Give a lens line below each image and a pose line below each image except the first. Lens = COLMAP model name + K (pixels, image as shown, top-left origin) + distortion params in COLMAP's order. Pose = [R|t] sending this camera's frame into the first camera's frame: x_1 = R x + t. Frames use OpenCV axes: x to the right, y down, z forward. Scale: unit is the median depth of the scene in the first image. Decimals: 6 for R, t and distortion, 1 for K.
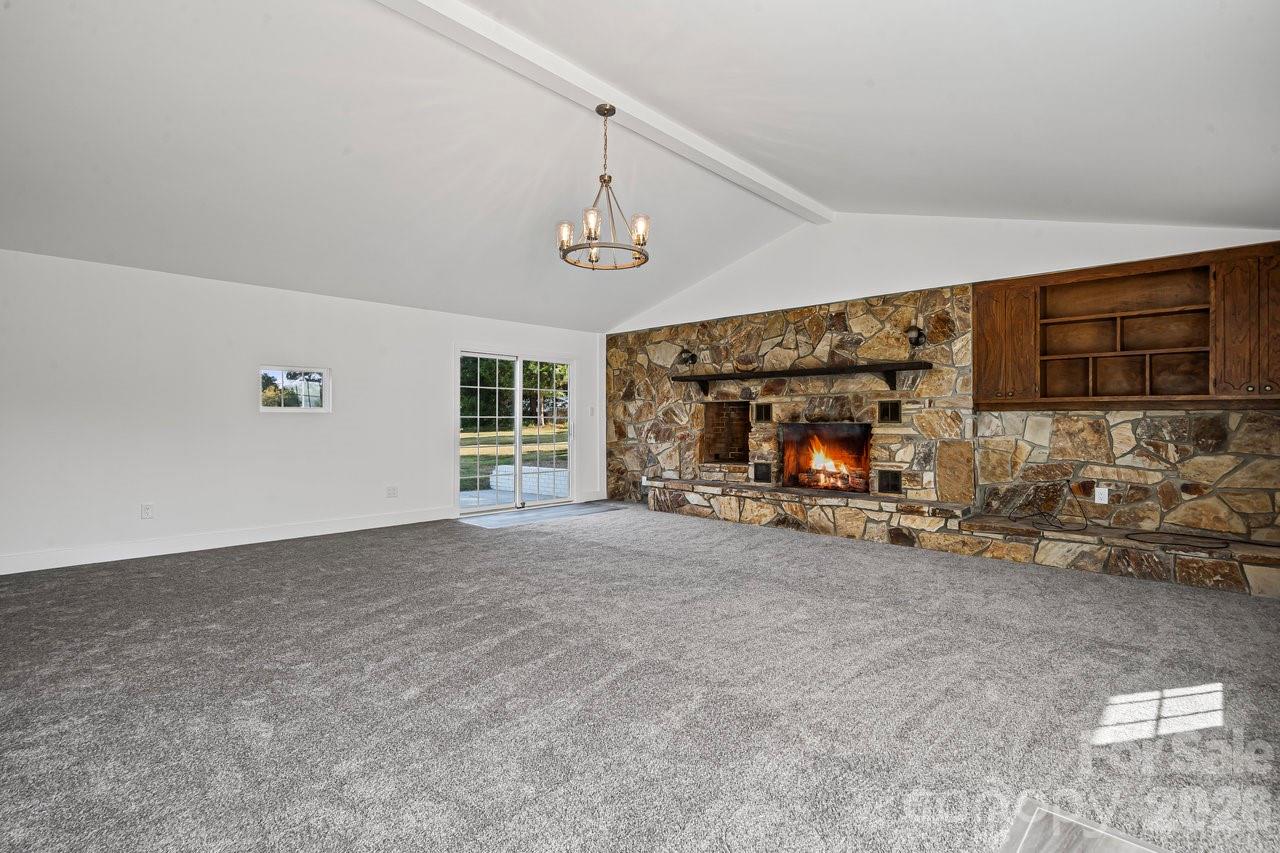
lens RADIAL K [[590.9, 0, 647.4], [0, 590.9, 415.8], [0, 0, 1]] dist [0.000164, -0.000540]
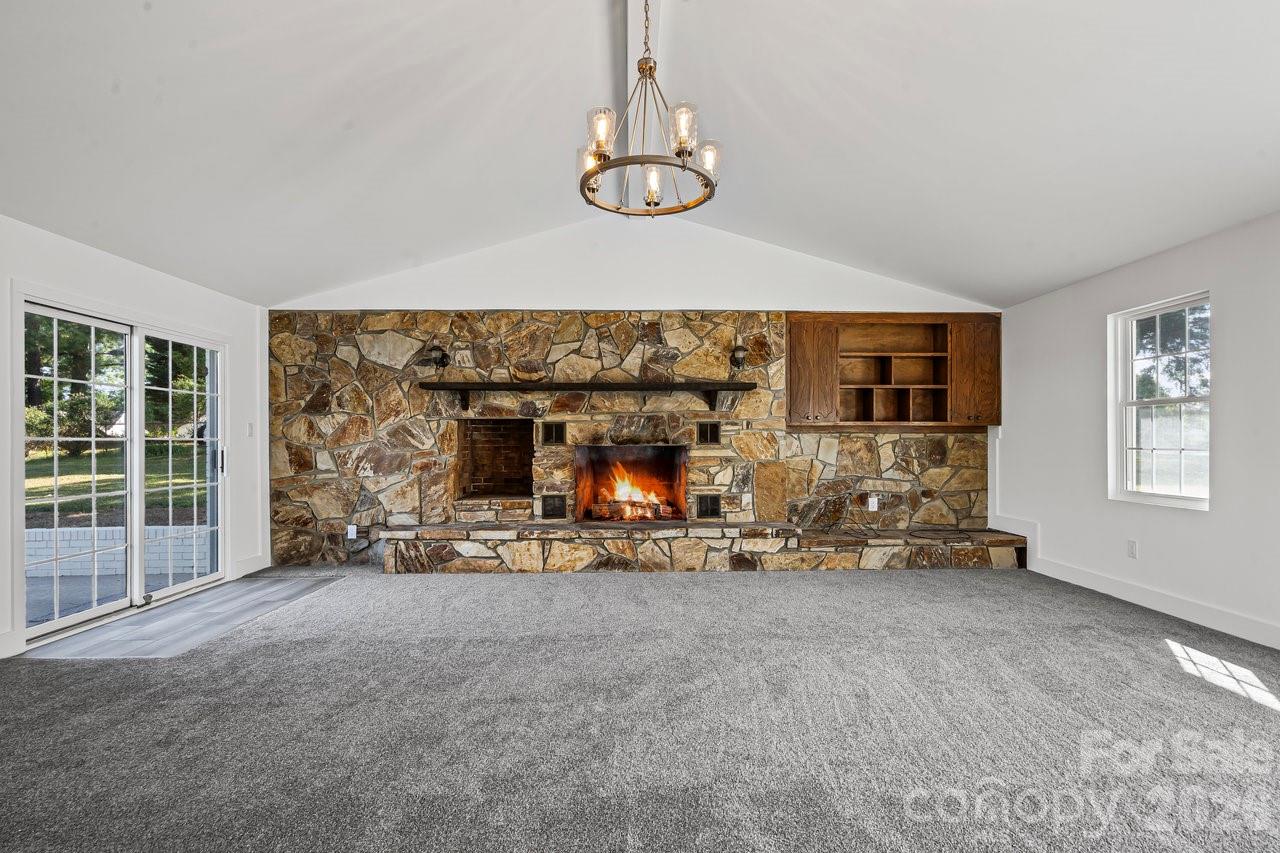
lens RADIAL K [[619.8, 0, 643.7], [0, 619.8, 439.6], [0, 0, 1]] dist [-0.003982, 0.003157]
pose [[0.719508, -0.001736, 0.694482, -0.347063], [-0.001623, 0.999990, 0.004181, -0.000264], [-0.694483, -0.004135, 0.719497, 0.335304]]
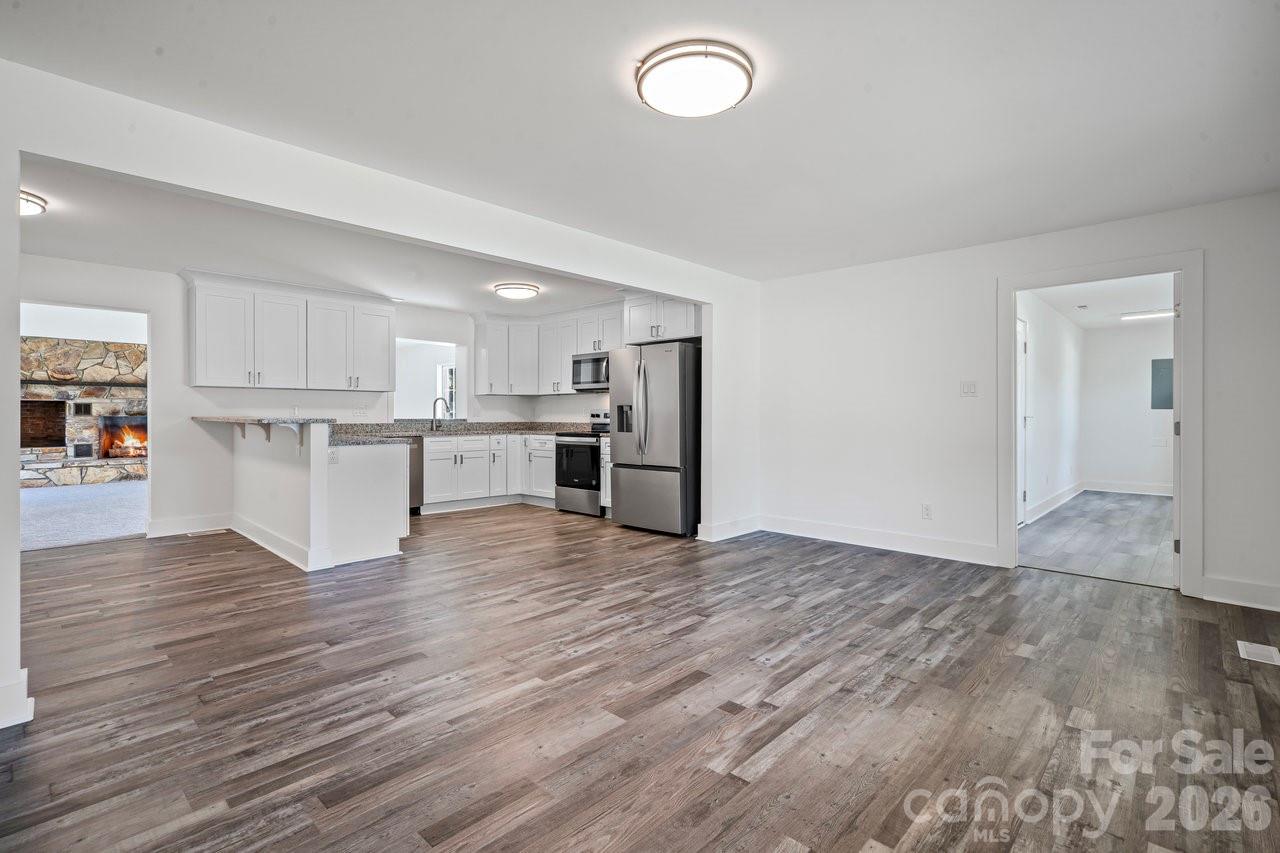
lens RADIAL K [[590.9, 0, 639.0], [0, 590.9, 415.9], [0, 0, 1]] dist [0.000164, -0.000540]
pose [[0.015420, -0.001196, 0.999880, -1.380021], [-0.004402, 0.999990, 0.001264, 0.003470], [-0.999871, -0.004421, 0.015414, -0.430410]]
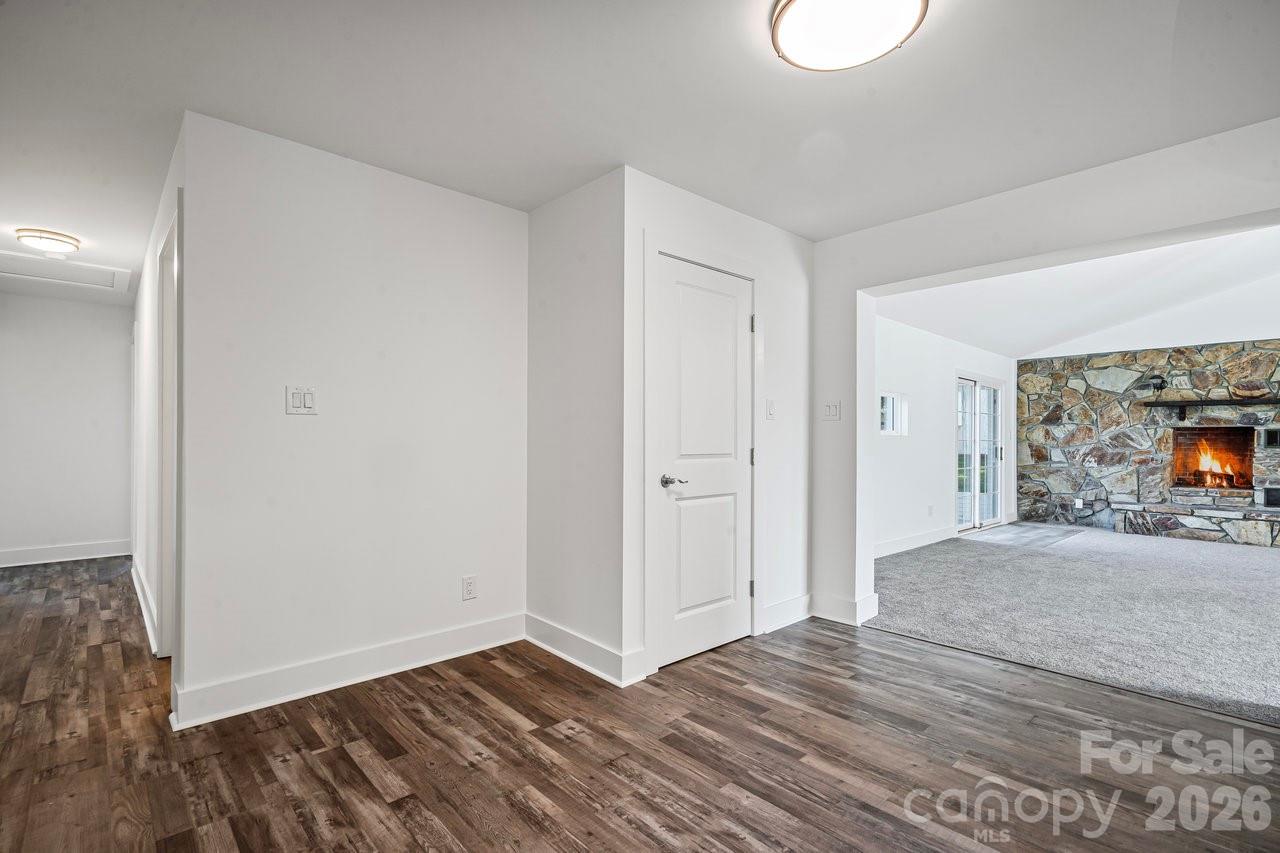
lens RADIAL K [[590.9, 0, 638.0], [0, 590.9, 439.2], [0, 0, 1]] dist [0.000164, -0.000540]
pose [[0.996469, 0.009643, -0.083401, -0.908215], [-0.009304, 0.999947, 0.004455, 0.002100], [0.083439, -0.003663, 0.996506, -0.106226]]
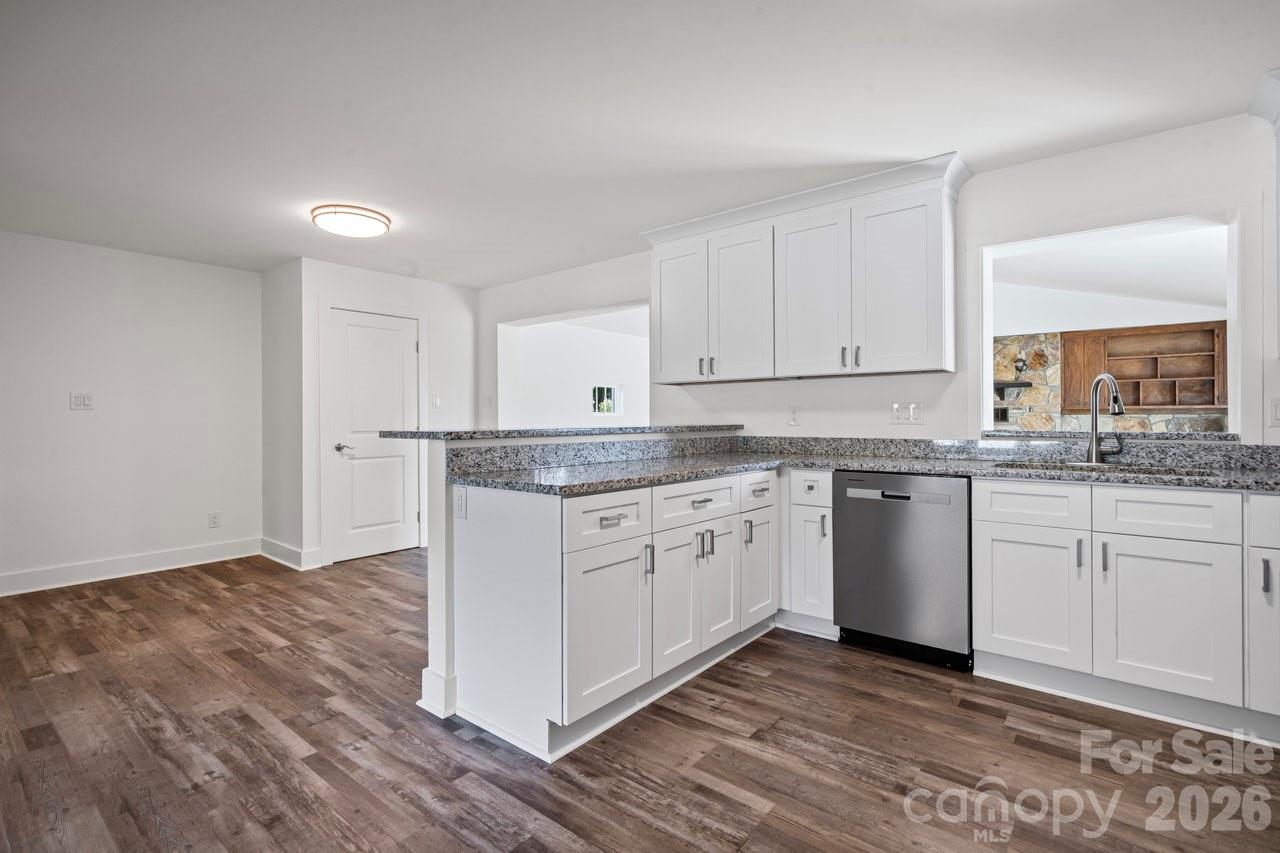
lens RADIAL K [[590.9, 0, 634.2], [0, 590.9, 424.9], [0, 0, 1]] dist [0.000164, -0.000540]
pose [[0.998222, -0.003413, 0.059506, -0.582427], [0.002842, 0.999949, 0.009691, 0.001311], [-0.059536, -0.009505, 0.998181, -0.428415]]
